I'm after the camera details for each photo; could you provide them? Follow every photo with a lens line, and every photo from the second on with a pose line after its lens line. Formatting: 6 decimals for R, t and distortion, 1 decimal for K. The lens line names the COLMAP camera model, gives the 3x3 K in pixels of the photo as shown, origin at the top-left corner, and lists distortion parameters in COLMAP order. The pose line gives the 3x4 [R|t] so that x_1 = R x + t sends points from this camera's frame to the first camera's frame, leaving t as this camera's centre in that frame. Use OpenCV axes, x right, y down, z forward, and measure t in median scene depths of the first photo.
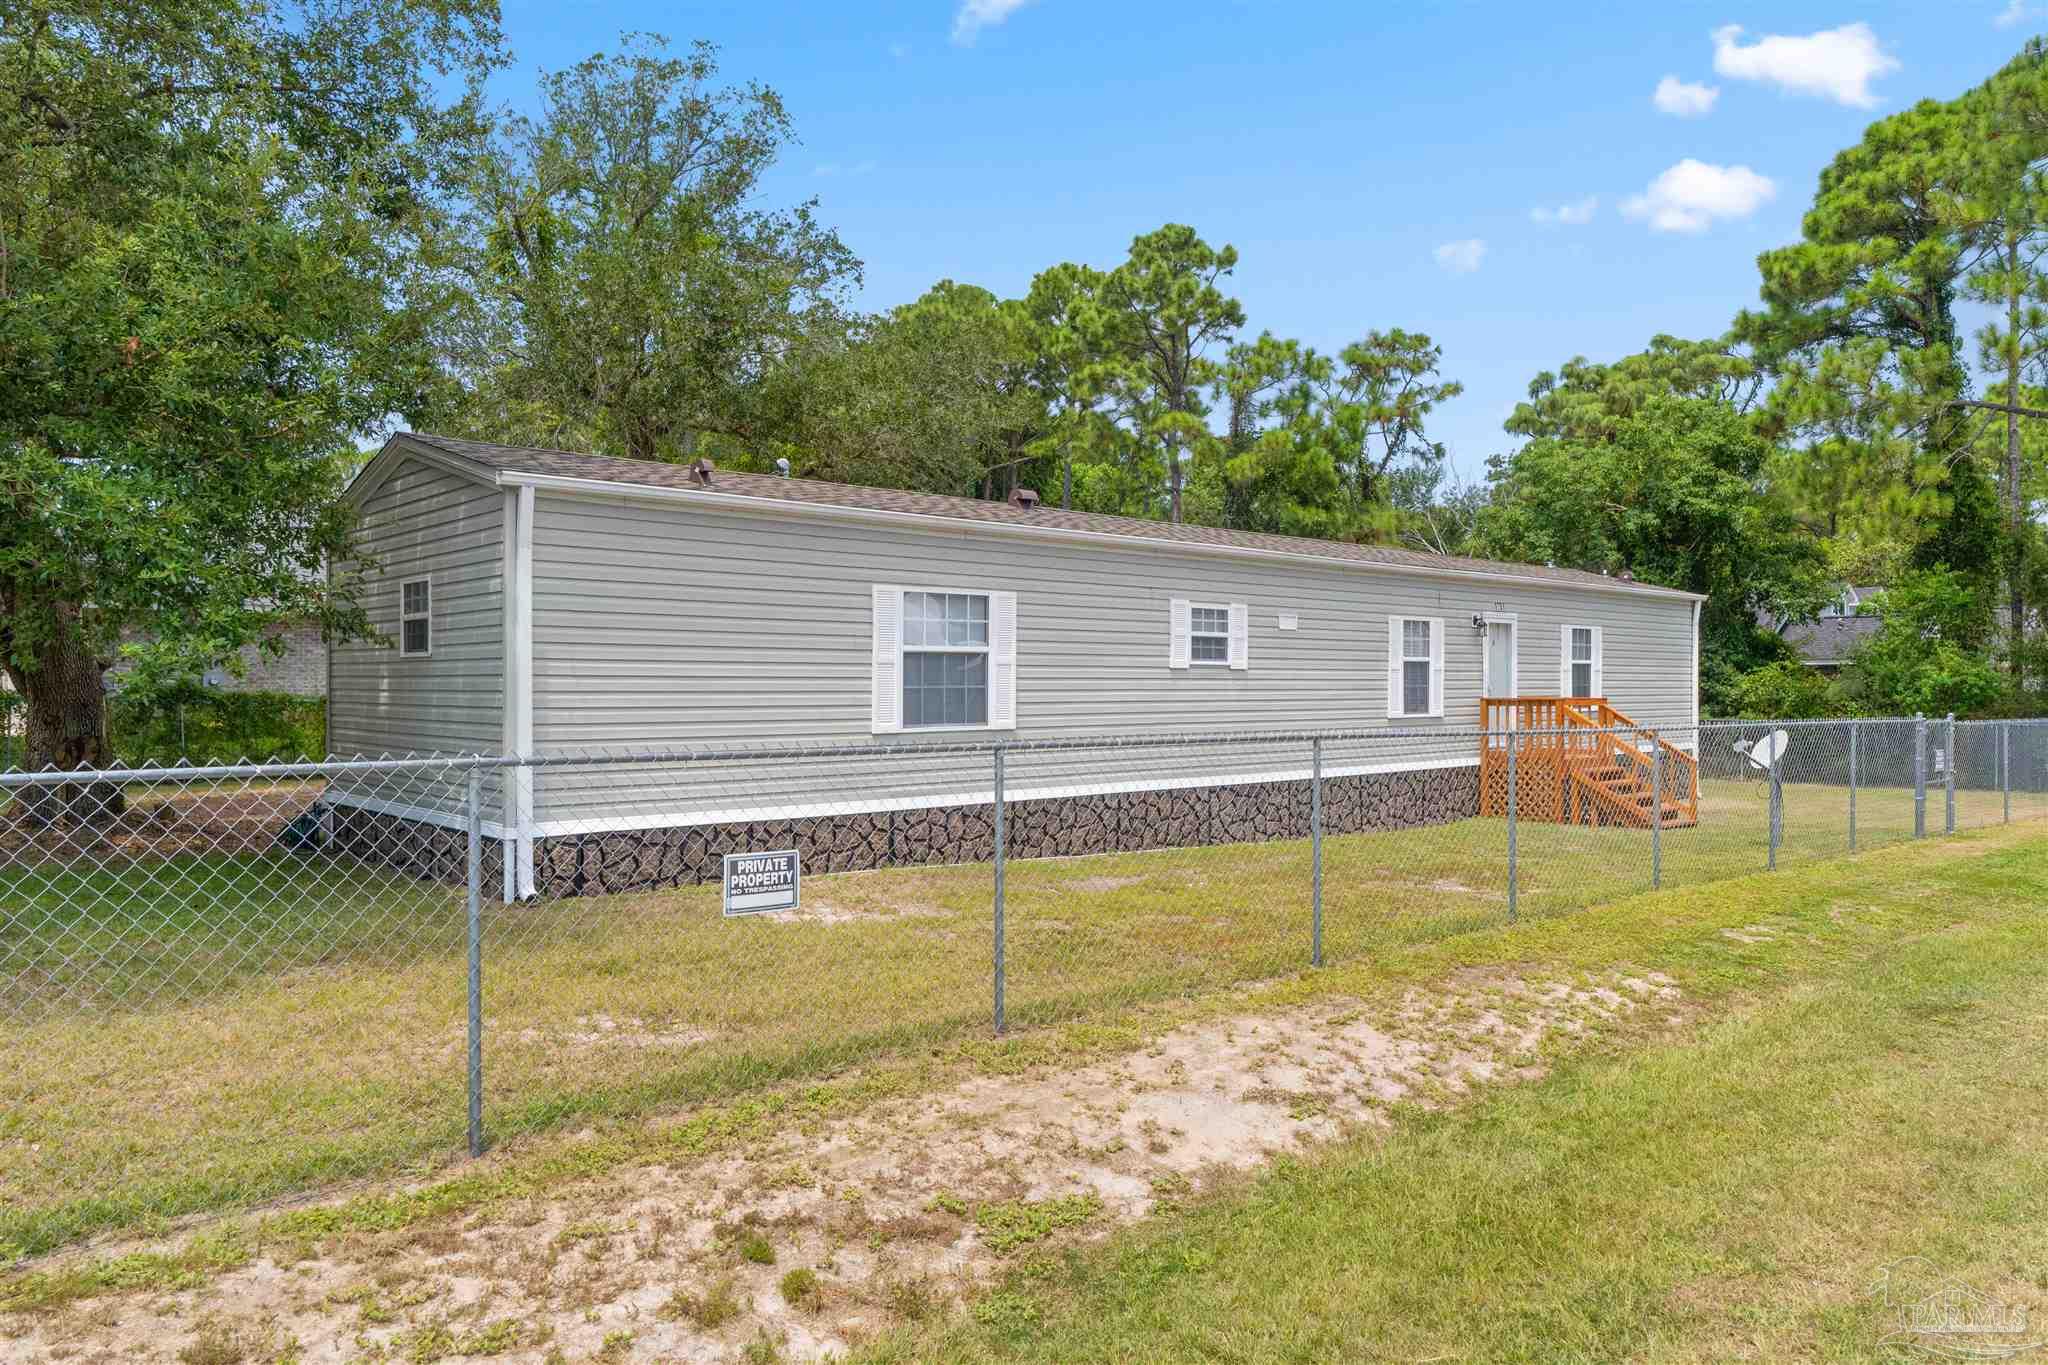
lens RADIAL K [[1362.6, 0, 1024.0], [0, 1362.6, 682.5], [0, 0, 1]] dist [0.001403, 0.000155]
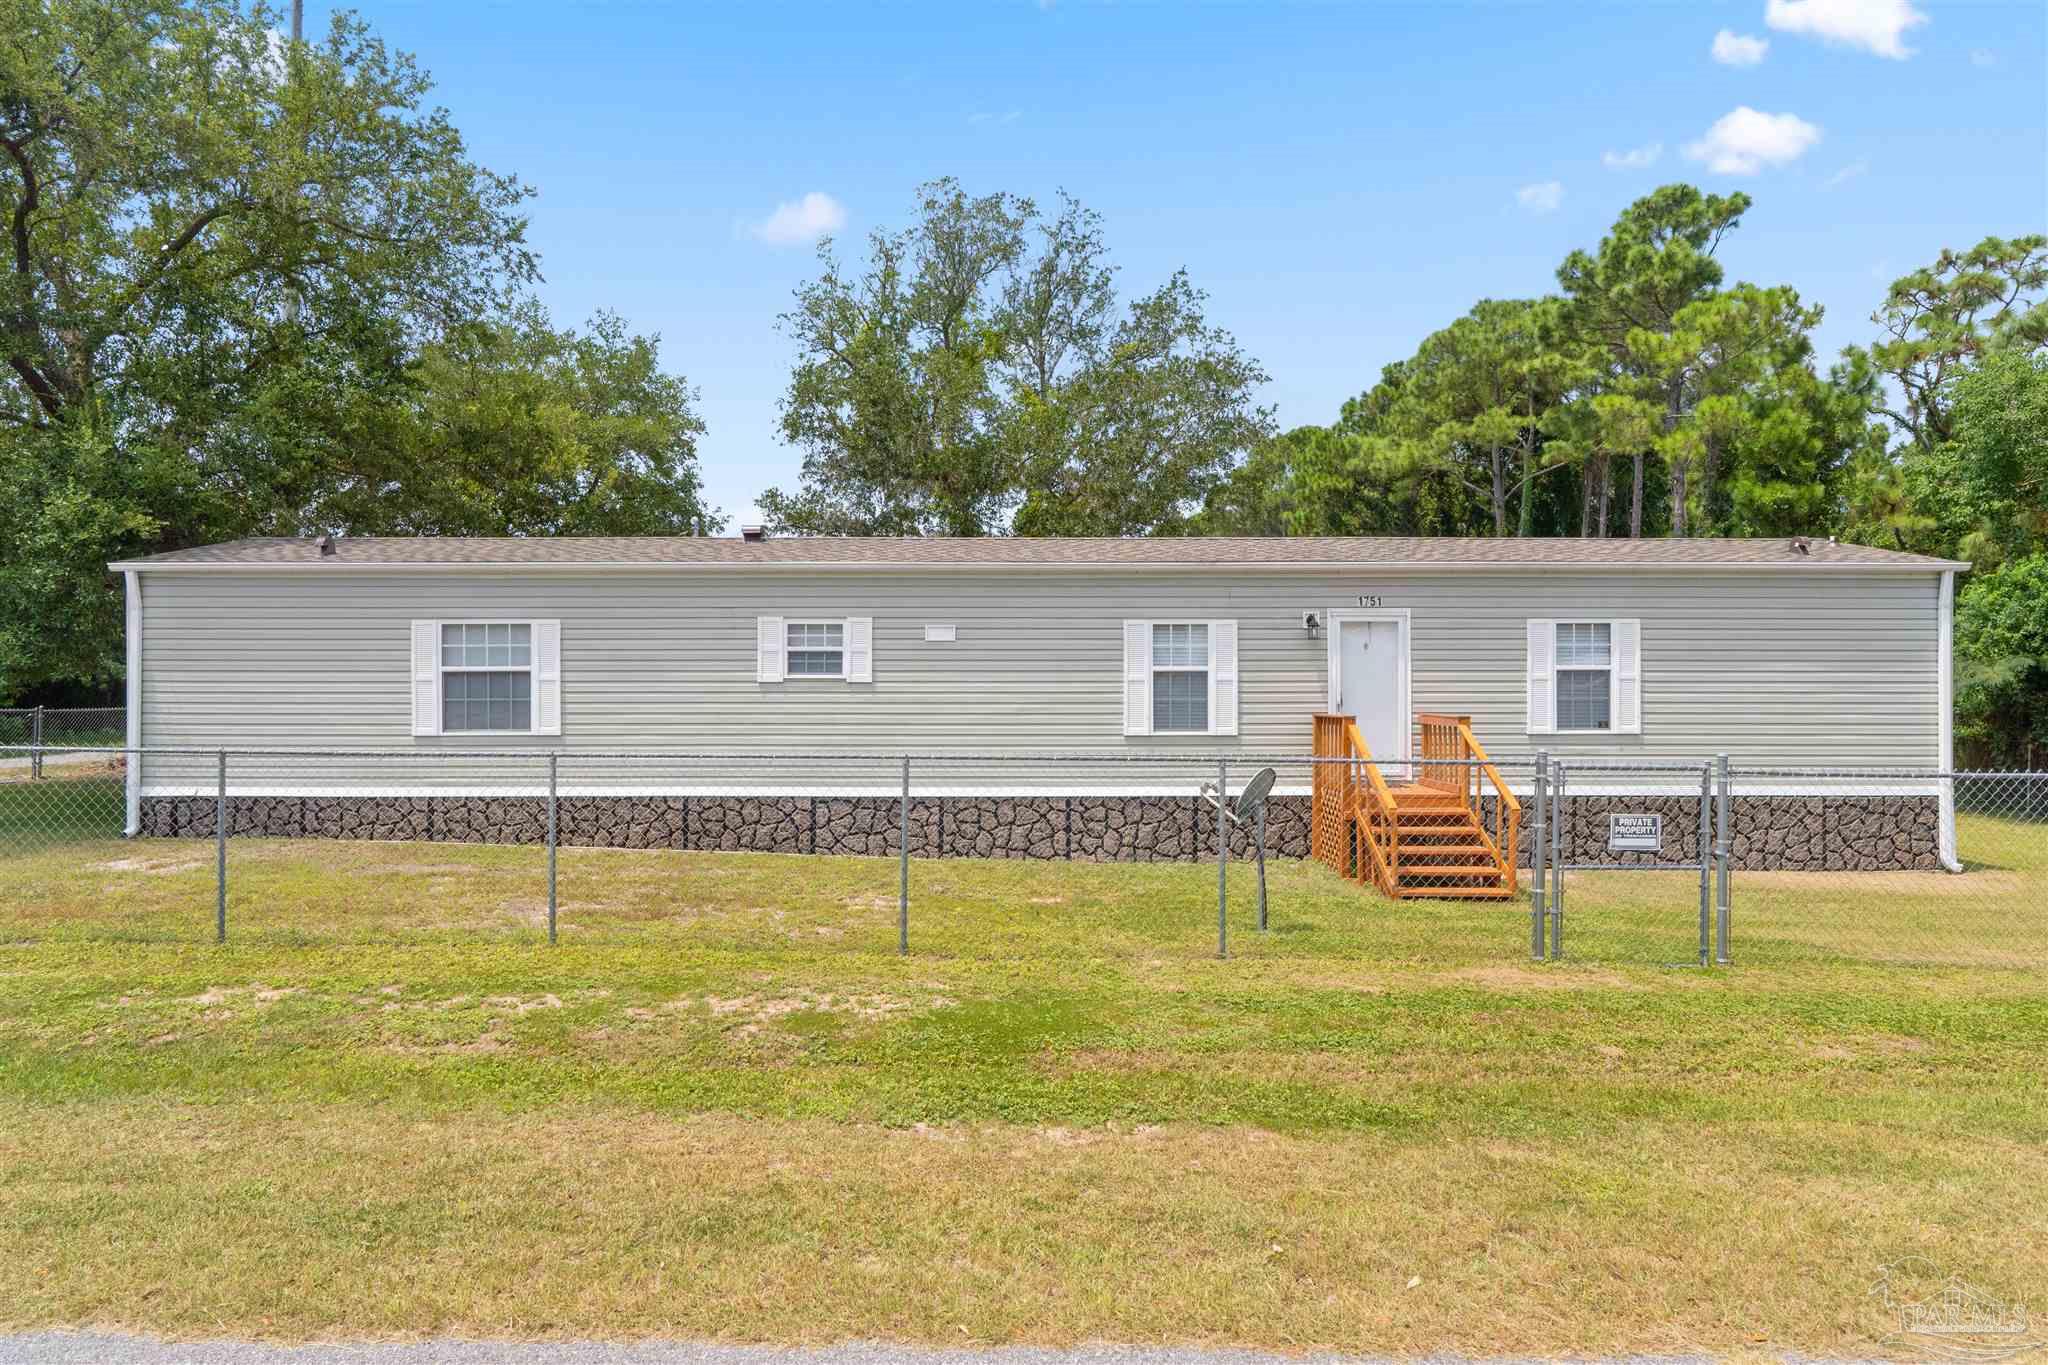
lens RADIAL K [[866.8, 0, 1024.0], [0, 866.8, 682.5], [0, 0, 1]] dist [0.000609, 0.000074]
pose [[0.741886, -0.011215, -0.670433, 0.685681], [0.000972, 0.999877, -0.015650, 0.000575], [0.670526, 0.010959, 0.741805, 0.613483]]
